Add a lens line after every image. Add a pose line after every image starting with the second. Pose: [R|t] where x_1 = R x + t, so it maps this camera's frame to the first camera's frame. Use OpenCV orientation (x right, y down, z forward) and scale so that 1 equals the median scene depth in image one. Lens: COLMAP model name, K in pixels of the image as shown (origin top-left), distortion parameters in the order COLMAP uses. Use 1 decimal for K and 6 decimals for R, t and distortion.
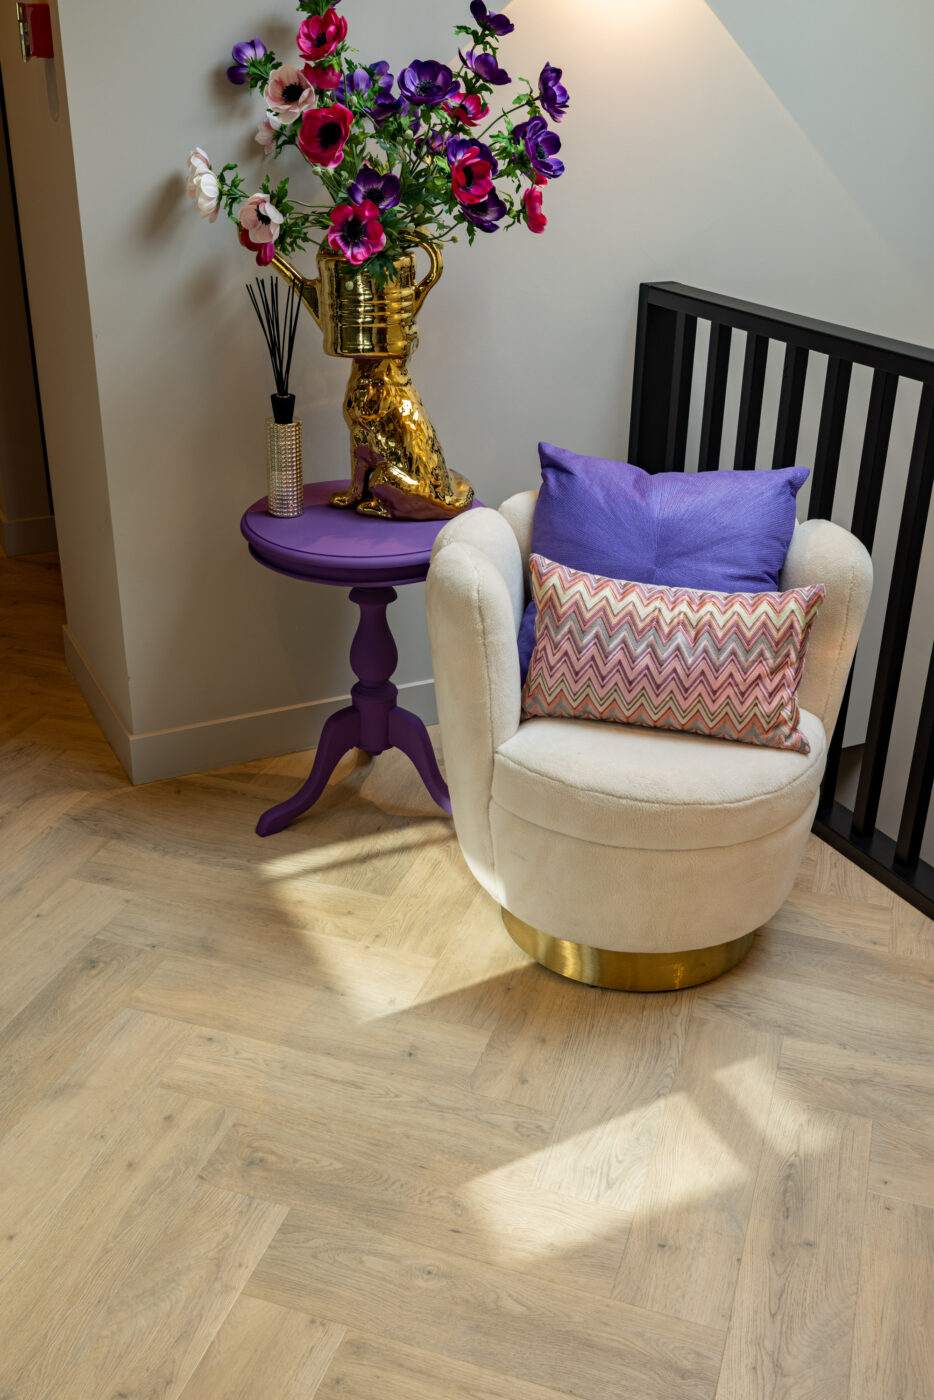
lens RADIAL K [[1317.7, 0, 438.5], [0, 1317.7, 698.8], [0, 0, 1]] dist [0.000127, 0.004581]
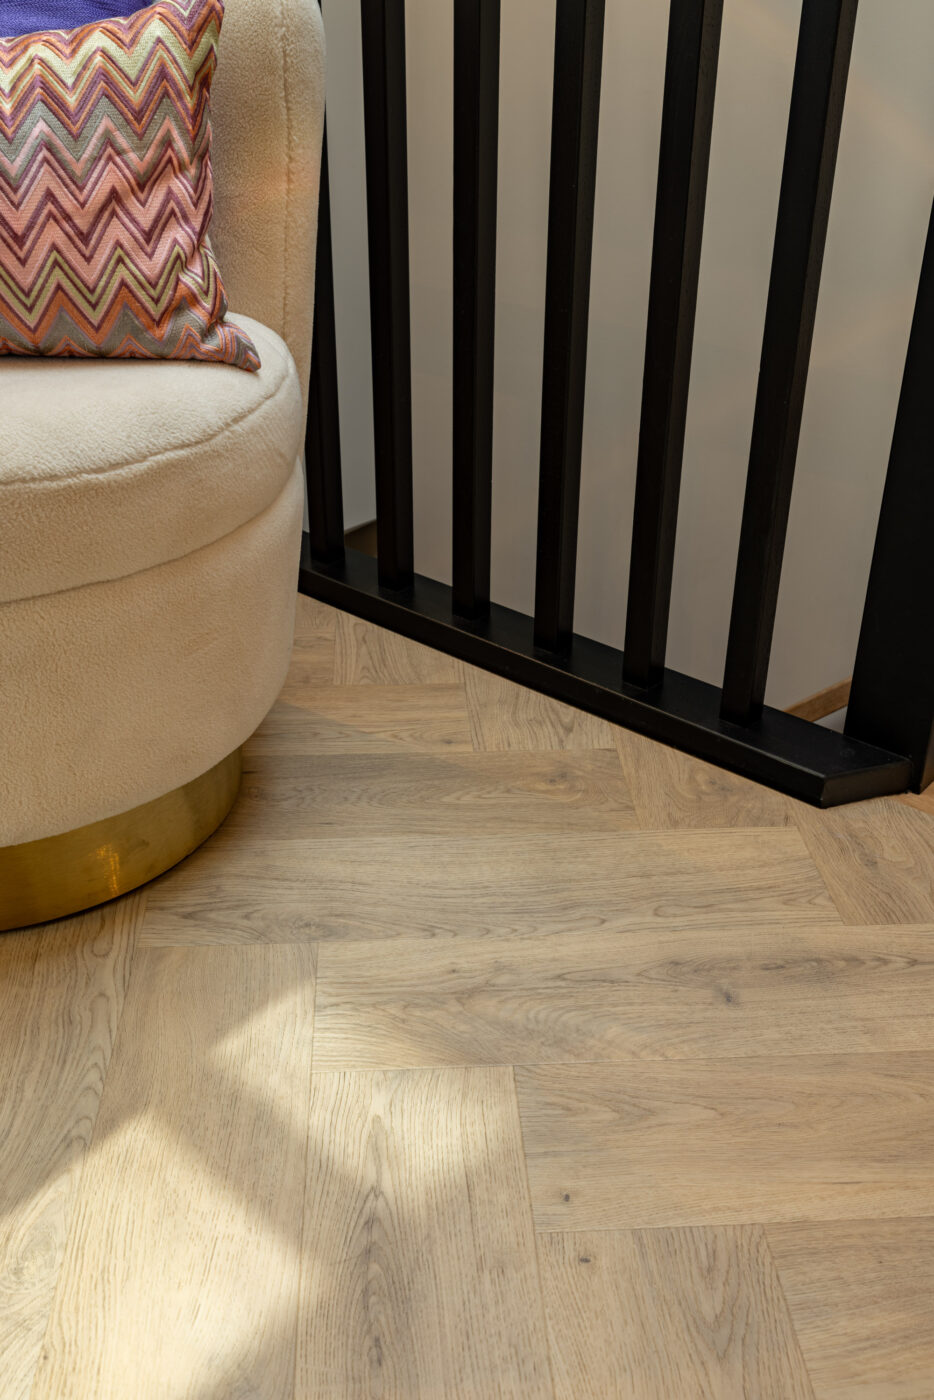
lens RADIAL K [[1514.0, 0, 466.3], [0, 1514.0, 797.4], [0, 0, 1]] dist [0.006283, 0.011560]
pose [[0.919207, -0.219906, 0.326649, 0.138276], [0.168485, 0.969408, 0.178499, 0.109071], [-0.355909, -0.109042, 0.928137, 0.450867]]
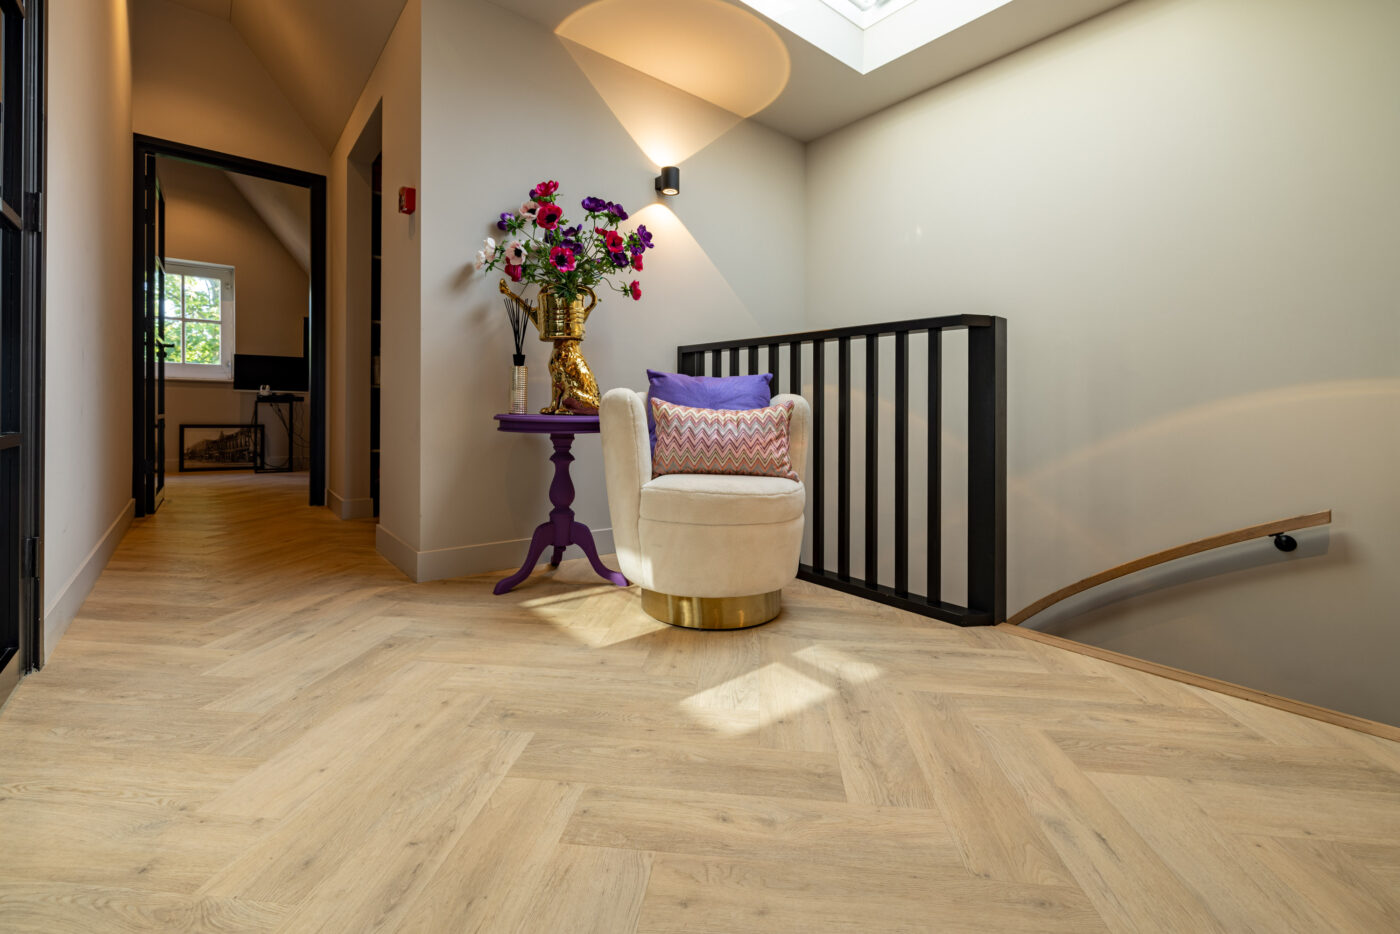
lens RADIAL K [[603.8, 0, 704.5], [0, 603.8, 360.7], [0, 0, 1]] dist [-0.002191, -0.000219]
pose [[0.974114, -0.002496, 0.226042, -0.063068], [0.098442, 0.904829, -0.414238, 0.243123], [-0.203496, 0.425767, 0.881653, 0.154155]]
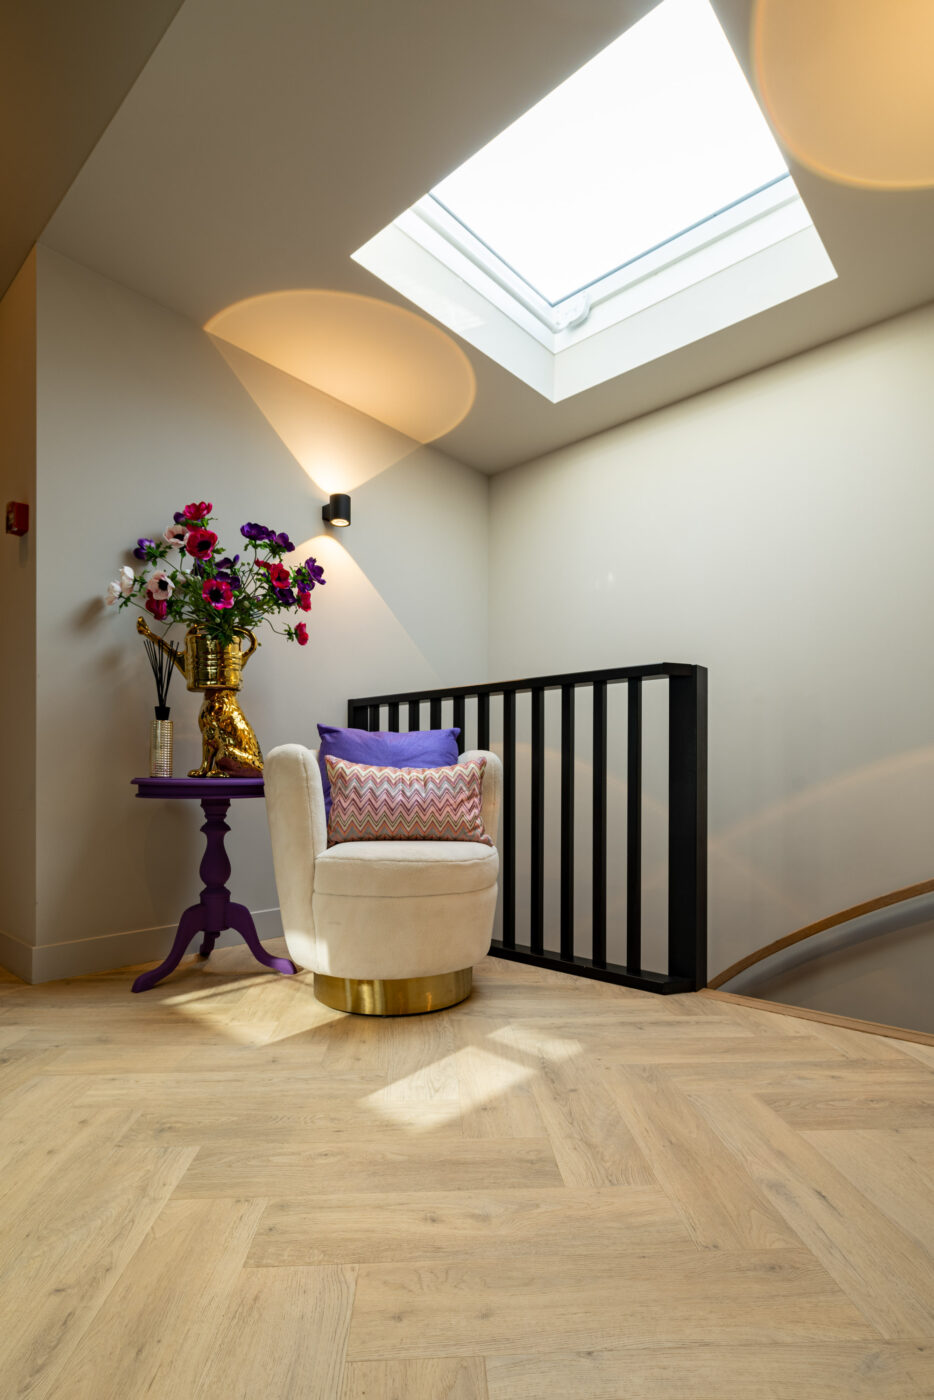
lens RADIAL K [[674.8, 0, 471.3], [0, 674.8, 719.2], [0, 0, 1]] dist [-0.000778, -0.001179]
pose [[0.929748, -0.004487, 0.368169, -0.085023], [0.160520, 0.904837, -0.394339, 0.247141], [-0.331364, 0.425734, 0.841991, 0.165378]]
